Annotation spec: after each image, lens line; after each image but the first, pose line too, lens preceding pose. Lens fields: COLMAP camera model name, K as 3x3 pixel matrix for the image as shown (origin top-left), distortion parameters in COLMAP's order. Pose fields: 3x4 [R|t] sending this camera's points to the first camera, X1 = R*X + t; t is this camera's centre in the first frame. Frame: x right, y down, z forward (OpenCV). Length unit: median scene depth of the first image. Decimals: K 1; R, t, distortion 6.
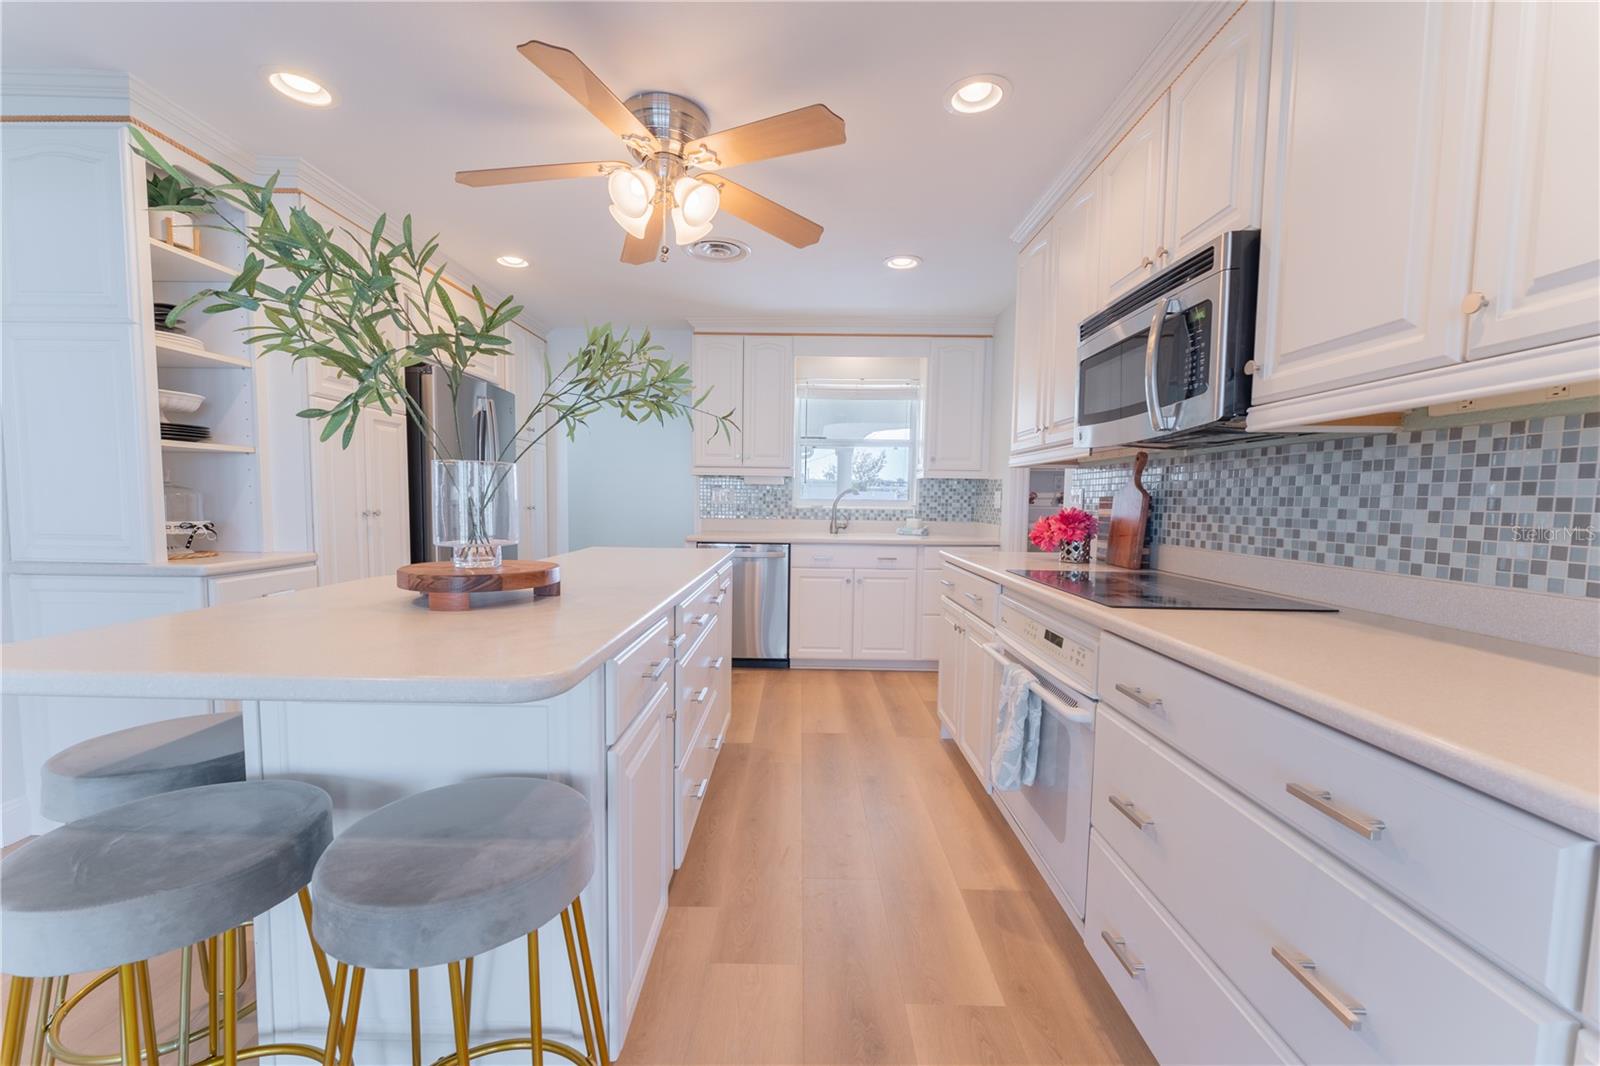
lens RADIAL K [[646.4, 0, 799.7], [0, 646.4, 545.6], [0, 0, 1]] dist [-0.001058, -0.000019]
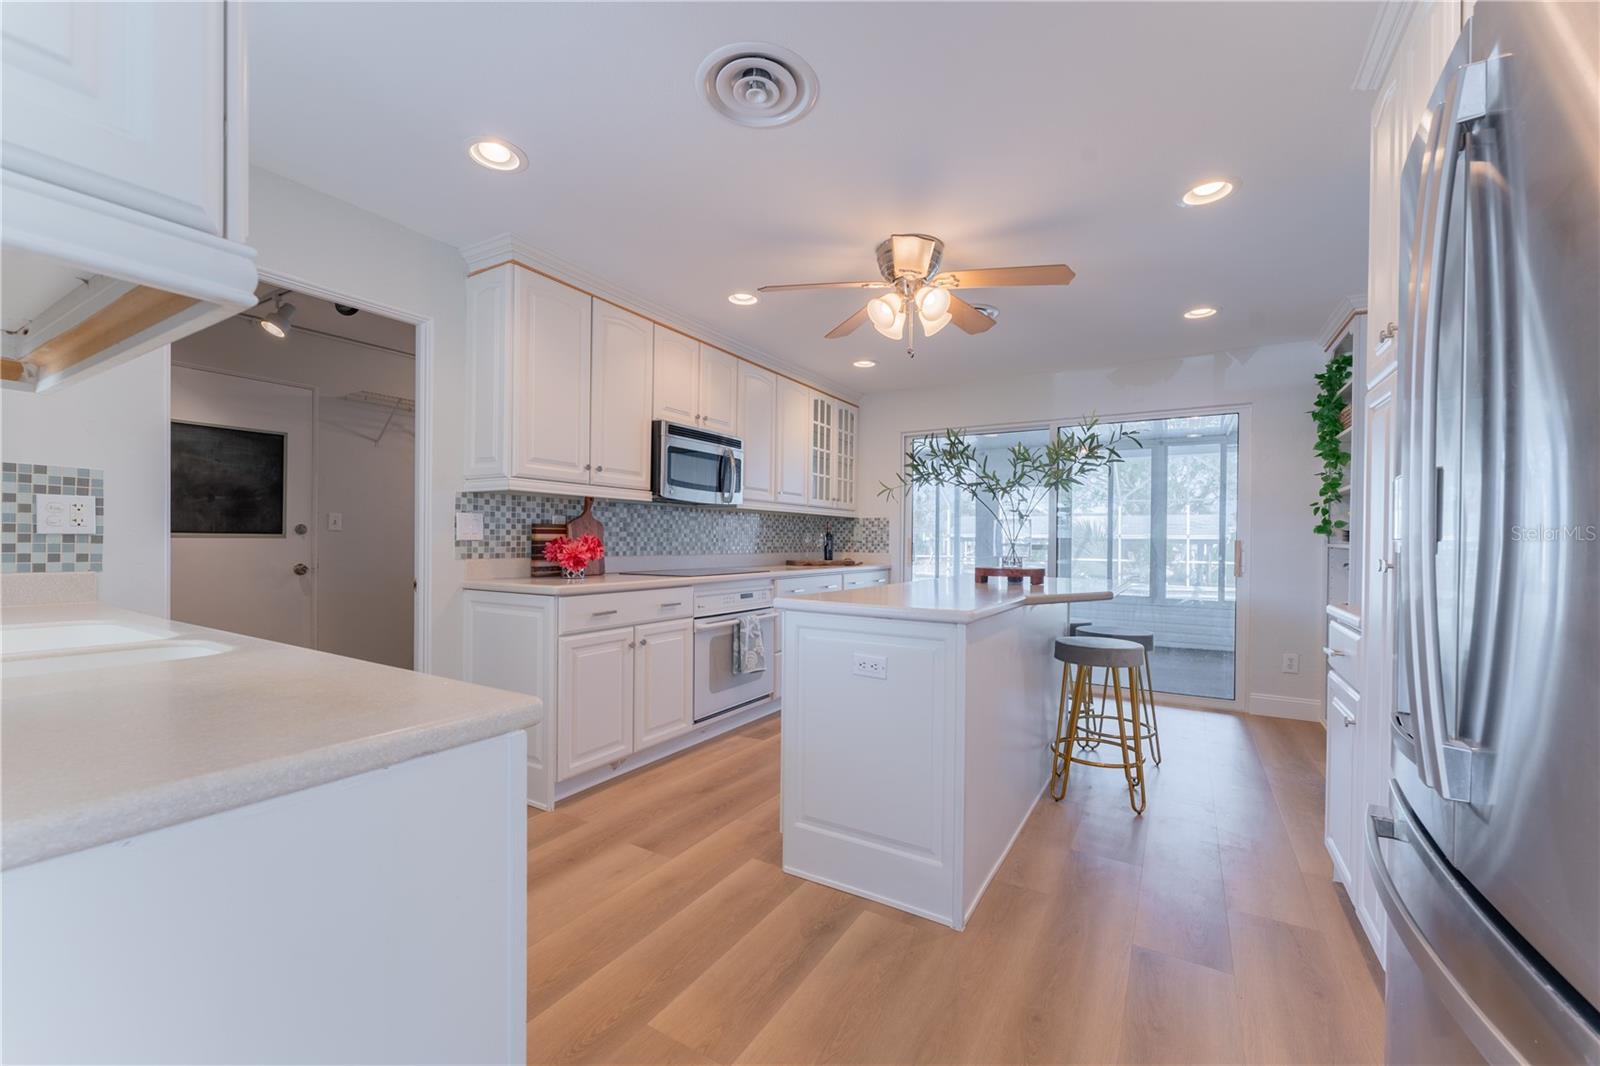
lens RADIAL K [[646.4, 0, 799.7], [0, 646.4, 545.6], [0, 0, 1]] dist [-0.001058, -0.000019]
pose [[-0.860851, -0.027071, 0.508136, -0.805362], [0.014422, 0.996885, 0.077541, -0.177790], [-0.508652, 0.074079, -0.857779, 2.613621]]
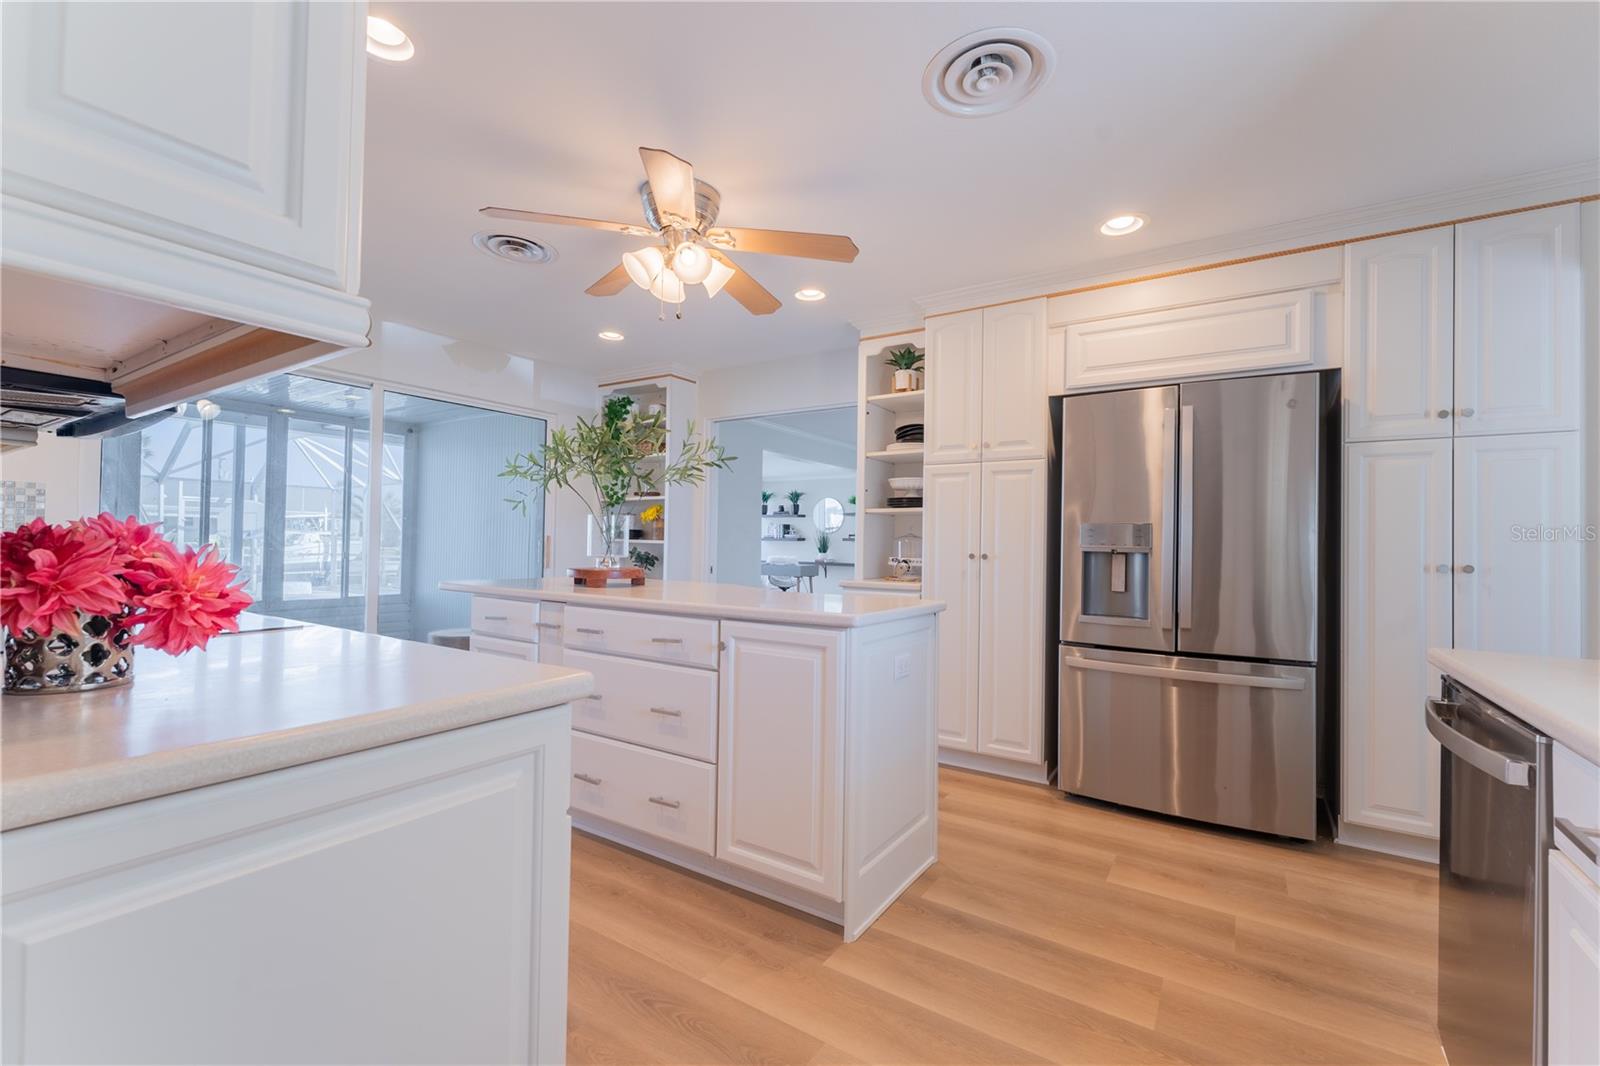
lens RADIAL K [[668.8, 0, 800.0], [0, 668.8, 533.0], [0, 0, 1]] dist [-0.001007, -0.000146]
pose [[-0.541297, -0.036856, -0.840023, 0.722393], [-0.085460, 0.996277, 0.011357, -0.119175], [0.836477, 0.077936, -0.542432, 2.099501]]
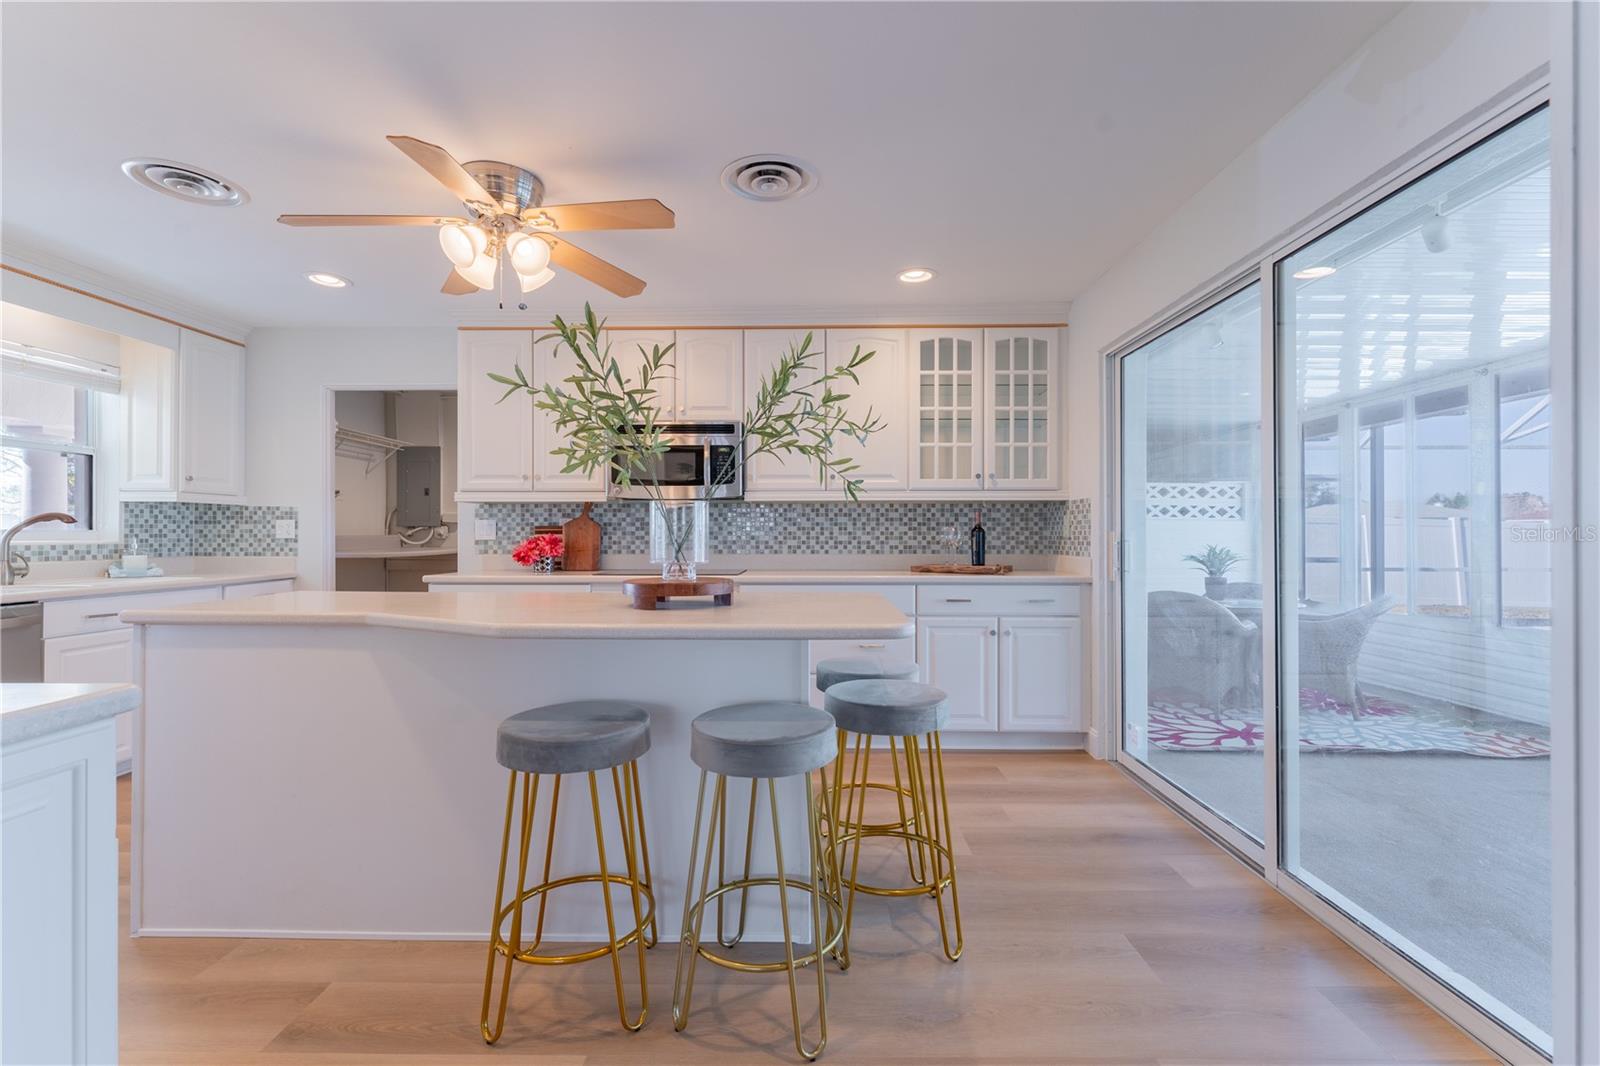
lens RADIAL K [[666.4, 0, 801.1], [0, 666.4, 531.5], [0, 0, 1]] dist [0.000532, 0.000354]
pose [[0.009655, -0.008039, 0.999921, -1.490281], [0.073840, 0.997243, 0.007304, -0.045837], [-0.997223, 0.073763, 0.010222, 0.589194]]
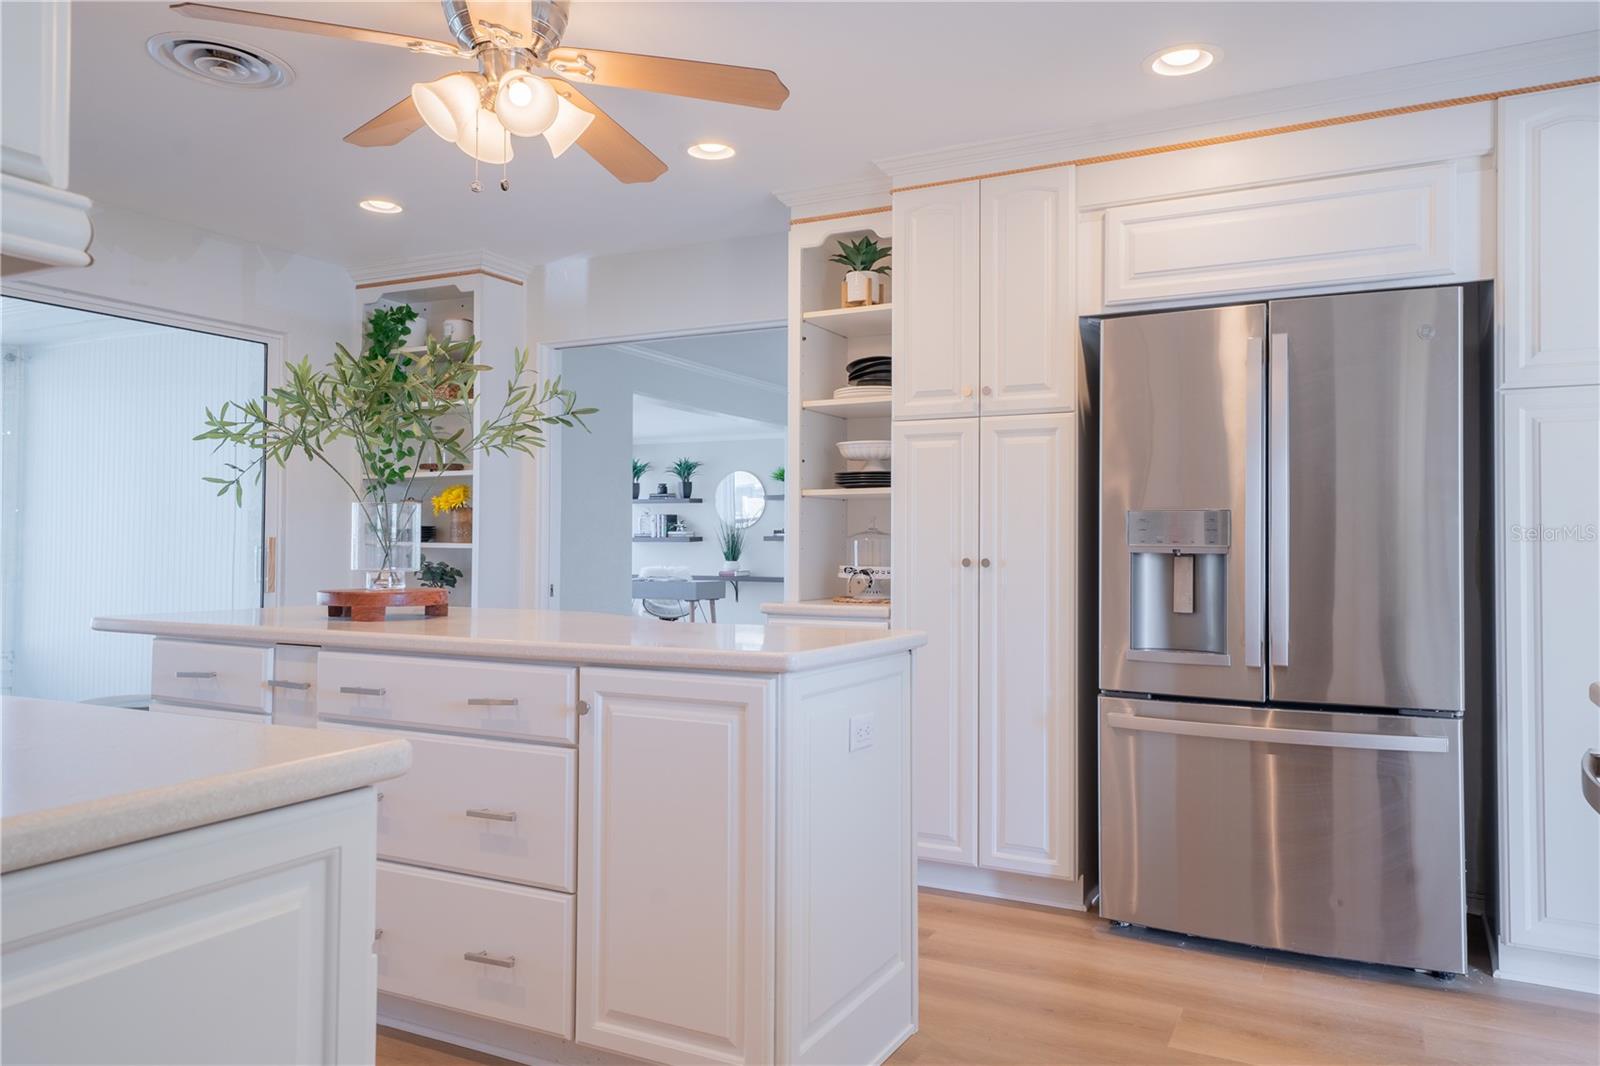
lens RADIAL K [[1103.0, 0, 799.9], [0, 1103.0, 518.1], [0, 0, 1]] dist [0.023789, -0.003756]
pose [[-0.457262, -0.040069, -0.888429, 0.794406], [-0.076702, 0.997039, -0.005490, -0.120186], [0.886018, 0.065634, -0.458981, 2.131937]]
